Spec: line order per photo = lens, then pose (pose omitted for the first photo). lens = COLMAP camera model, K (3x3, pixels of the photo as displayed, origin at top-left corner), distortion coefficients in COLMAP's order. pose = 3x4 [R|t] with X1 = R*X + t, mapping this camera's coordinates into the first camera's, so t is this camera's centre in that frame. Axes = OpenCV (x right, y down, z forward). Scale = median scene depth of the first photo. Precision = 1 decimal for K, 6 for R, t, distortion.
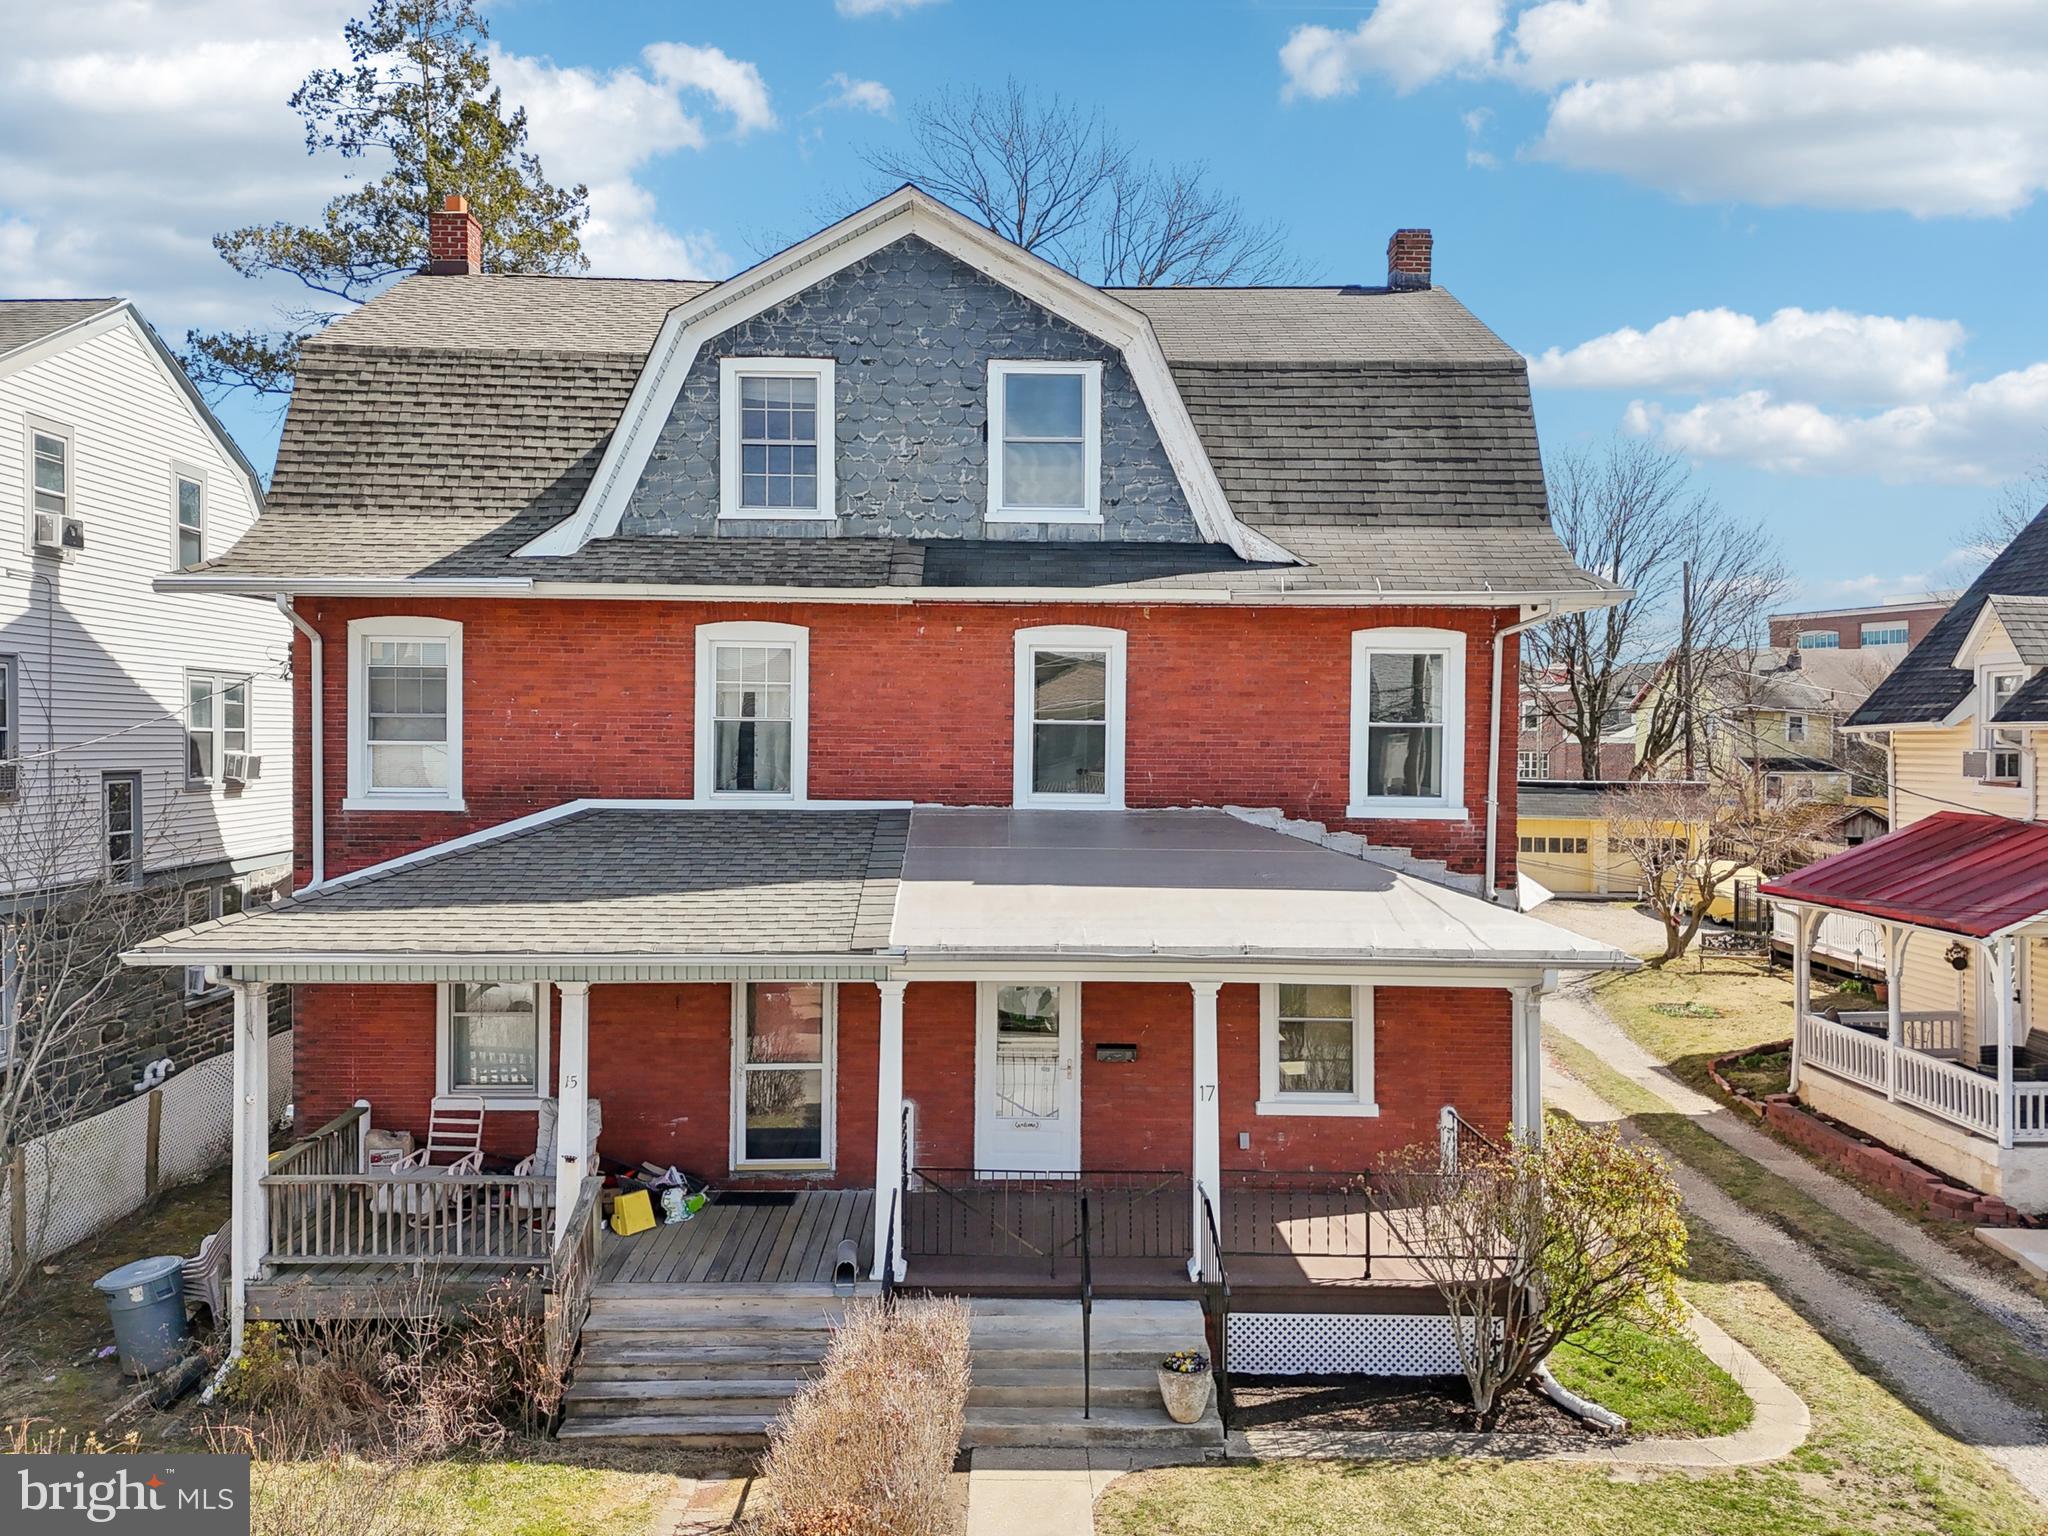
lens RADIAL K [[1542.1, 0, 1036.3], [0, 1542.1, 769.8], [0, 0, 1]] dist [0.081536, -0.065907]
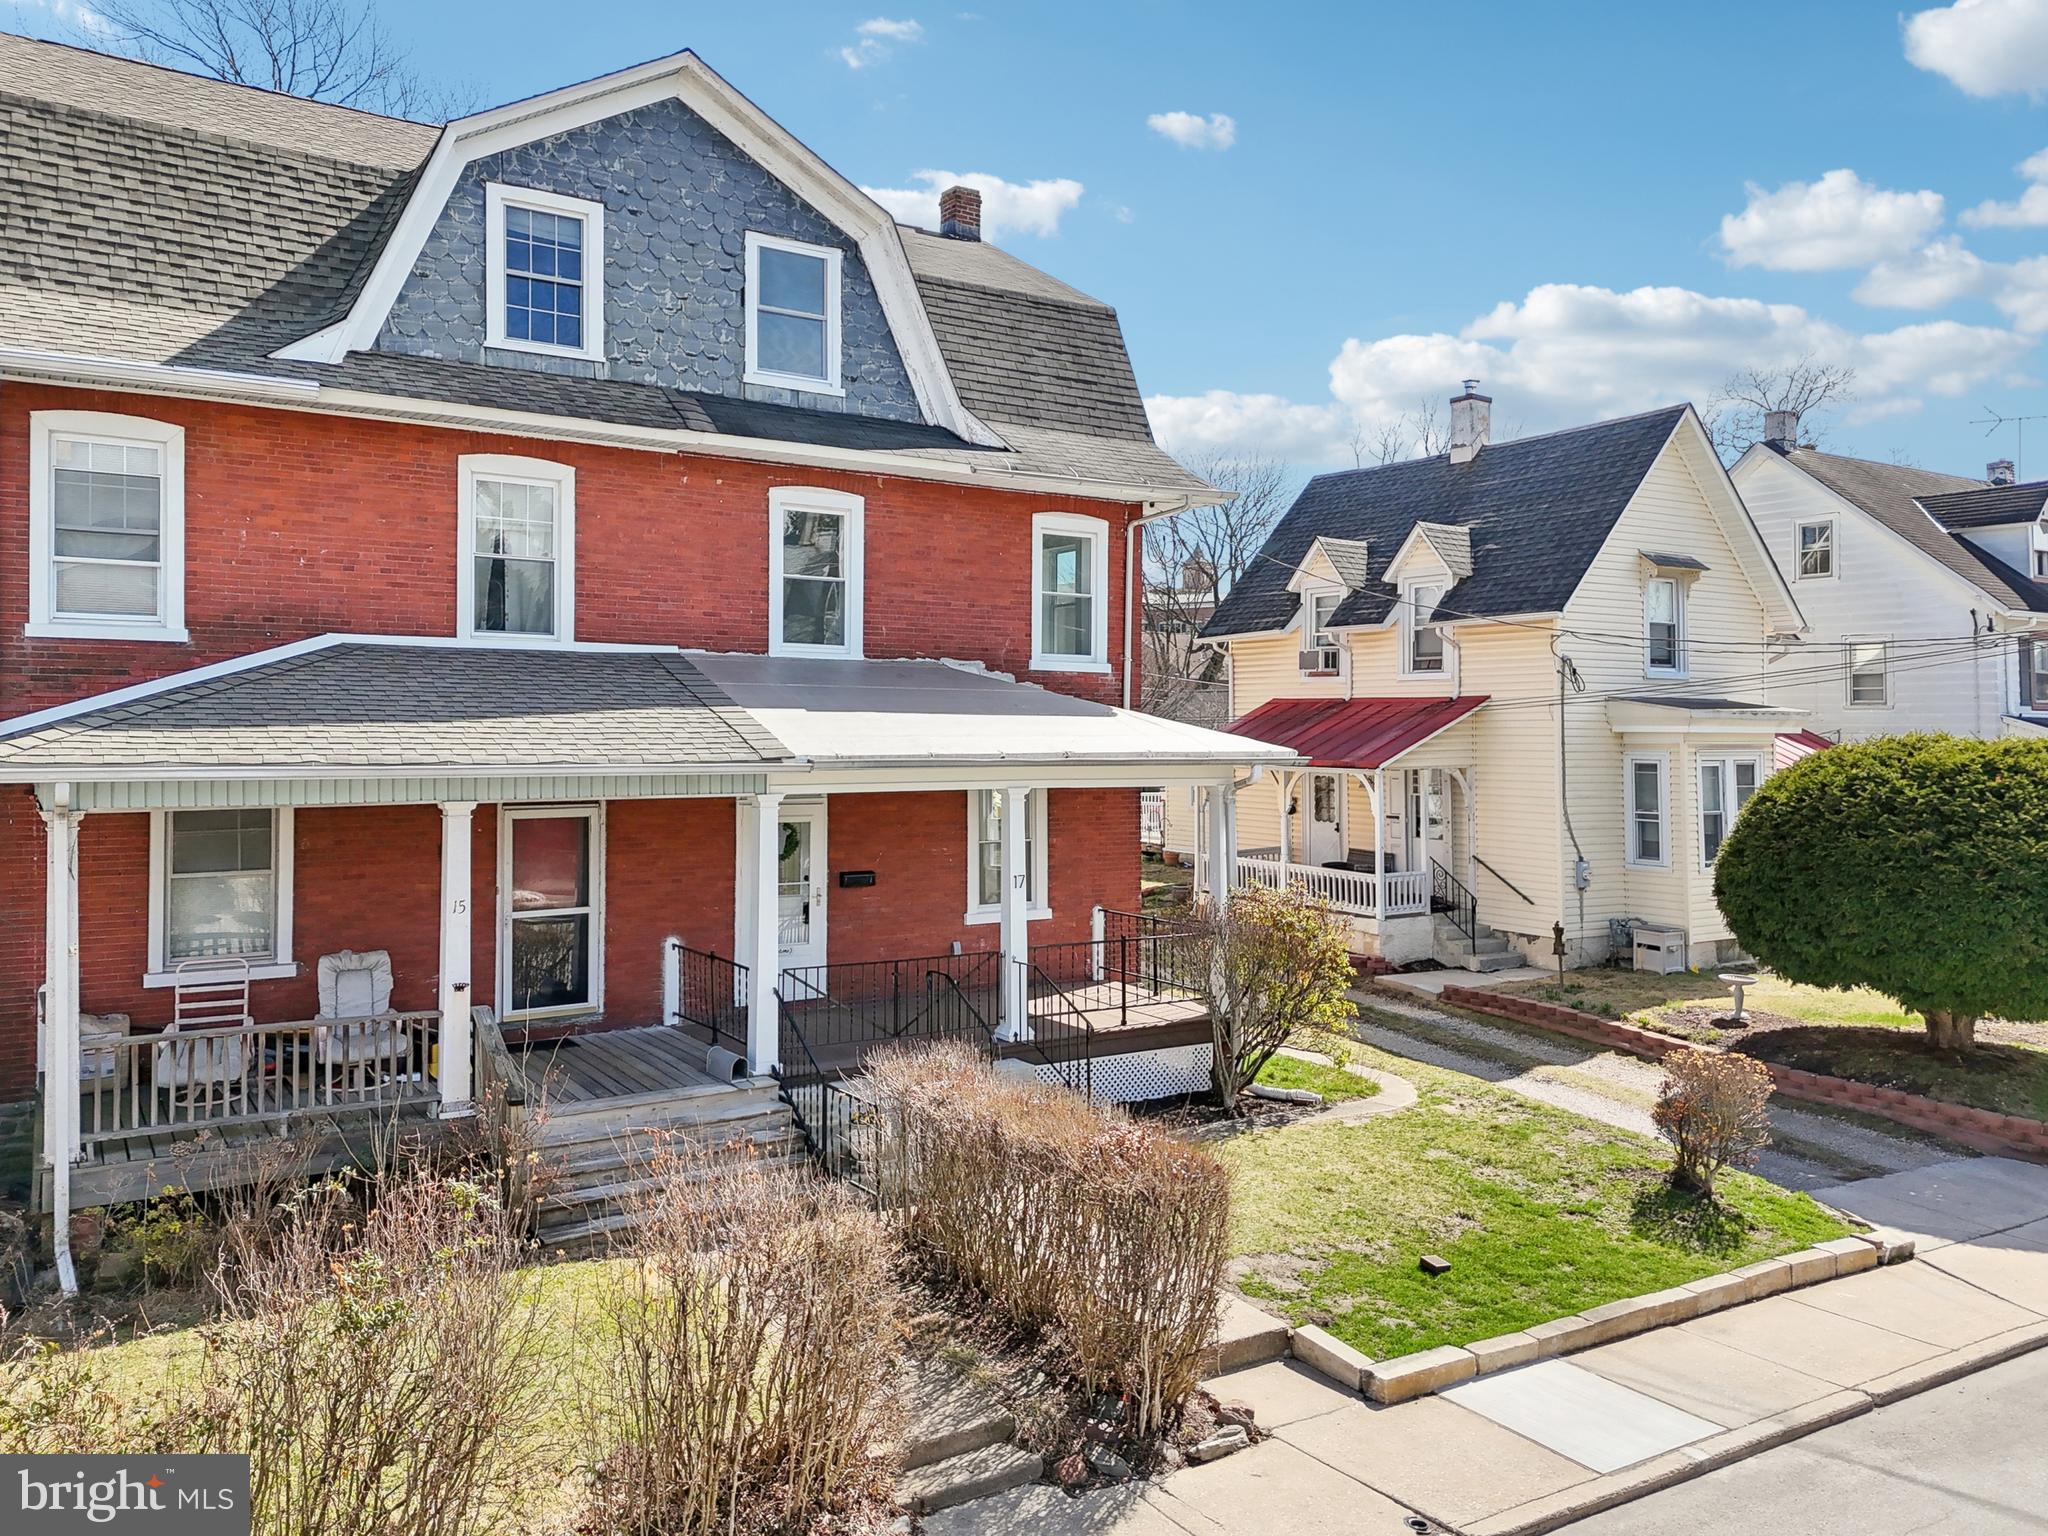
lens RADIAL K [[1542.1, 0, 996.2], [0, 1542.1, 726.2], [0, 0, 1]] dist [0.081536, -0.065907]
pose [[0.848254, -0.001648, 0.529588, -0.446835], [0.010566, 0.999849, -0.013813, 0.090264], [-0.529485, 0.017313, 0.848143, 0.011654]]
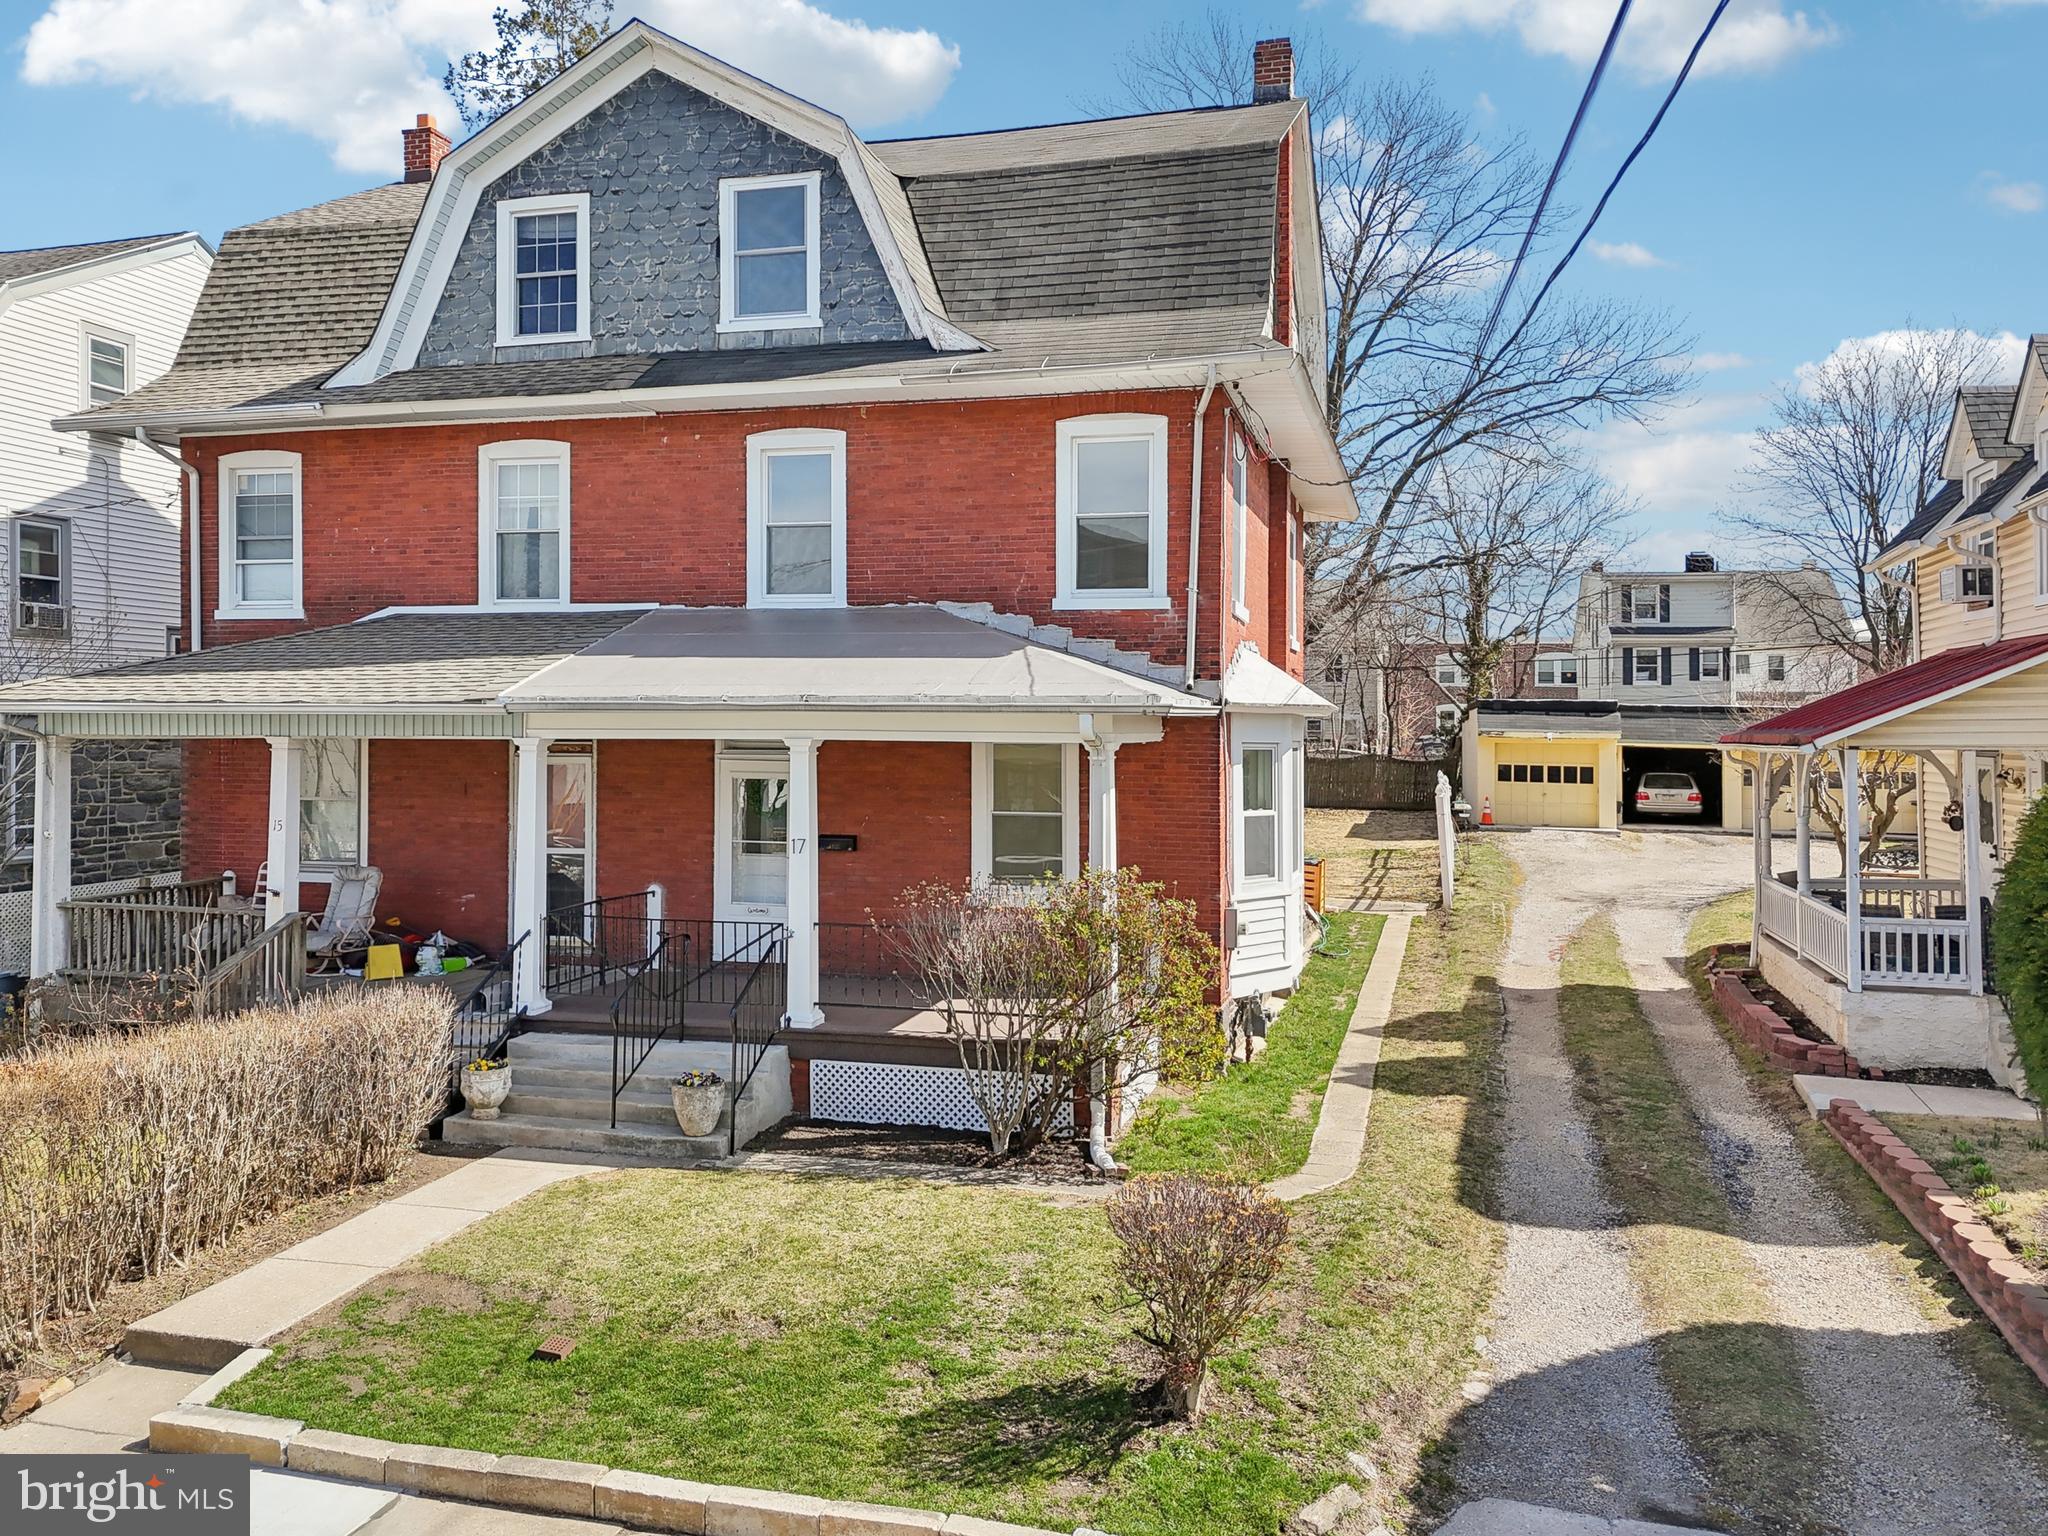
lens RADIAL K [[1542.1, 0, 1035.5], [0, 1542.1, 744.7], [0, 0, 1]] dist [0.081536, -0.065907]
pose [[0.961193, 0.001402, -0.275873, 0.464023], [-0.006381, 0.999833, -0.017151, 0.134524], [0.275803, 0.018246, 0.961041, 0.048643]]
